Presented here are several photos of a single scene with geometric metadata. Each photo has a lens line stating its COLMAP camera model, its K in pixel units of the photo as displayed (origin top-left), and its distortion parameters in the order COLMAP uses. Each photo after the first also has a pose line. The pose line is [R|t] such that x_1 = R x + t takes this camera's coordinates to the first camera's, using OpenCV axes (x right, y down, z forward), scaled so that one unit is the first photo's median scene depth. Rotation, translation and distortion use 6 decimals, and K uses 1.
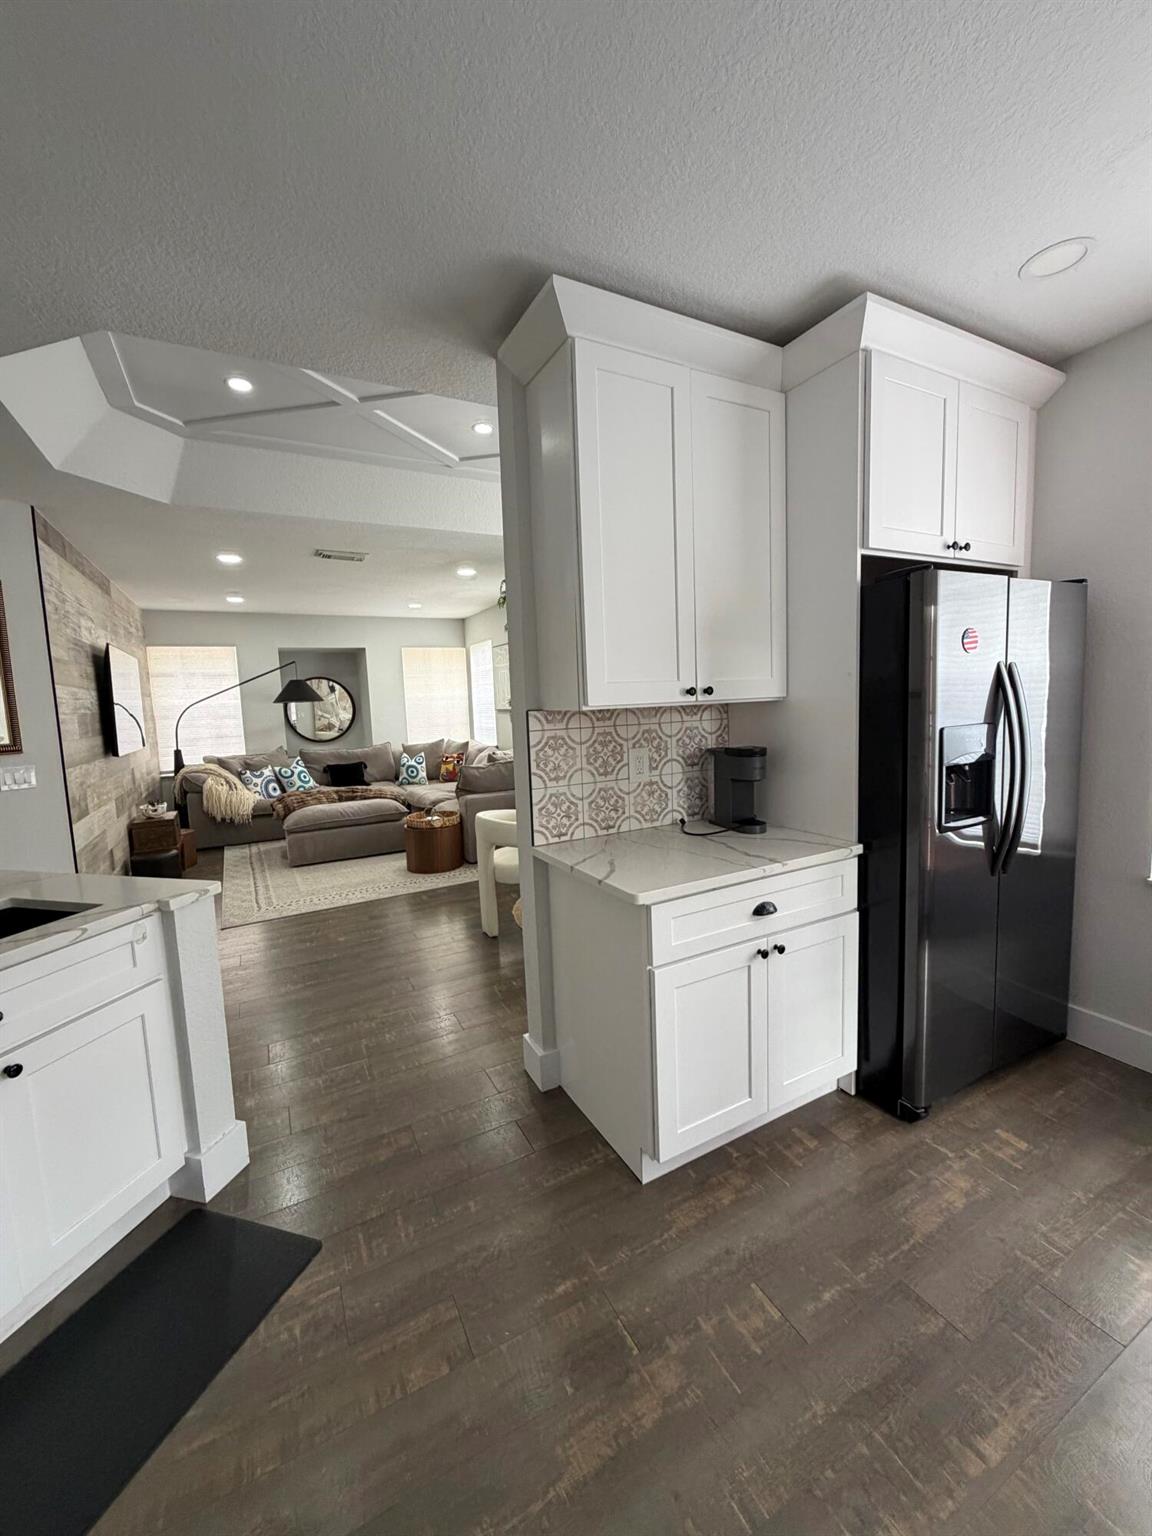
lens RADIAL K [[612.4, 0, 580.0], [0, 612.4, 766.8], [0, 0, 1]] dist [-0.001854, -0.000225]
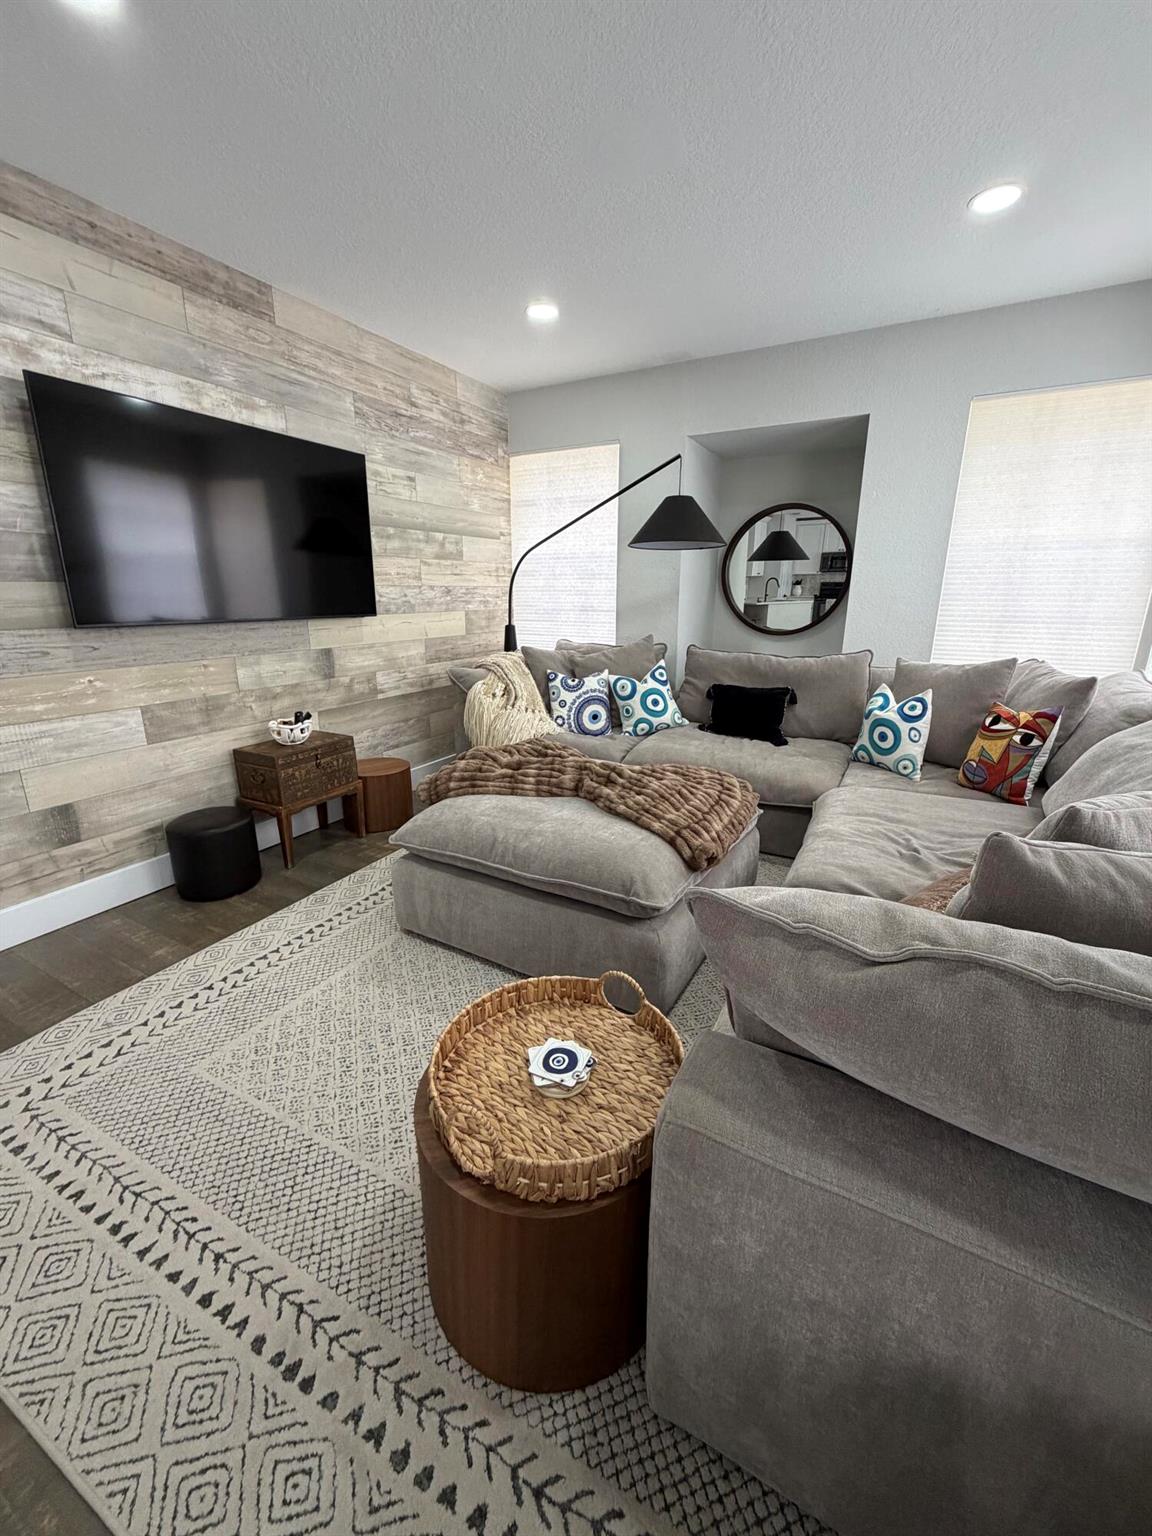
lens RADIAL K [[612.4, 0, 577.9], [0, 612.4, 759.6], [0, 0, 1]] dist [-0.001854, -0.000225]
pose [[0.547590, 0.260535, -0.795152, -0.073734], [-0.114513, 0.964683, 0.237222, -0.048180], [0.828874, -0.038845, 0.558085, 0.648151]]
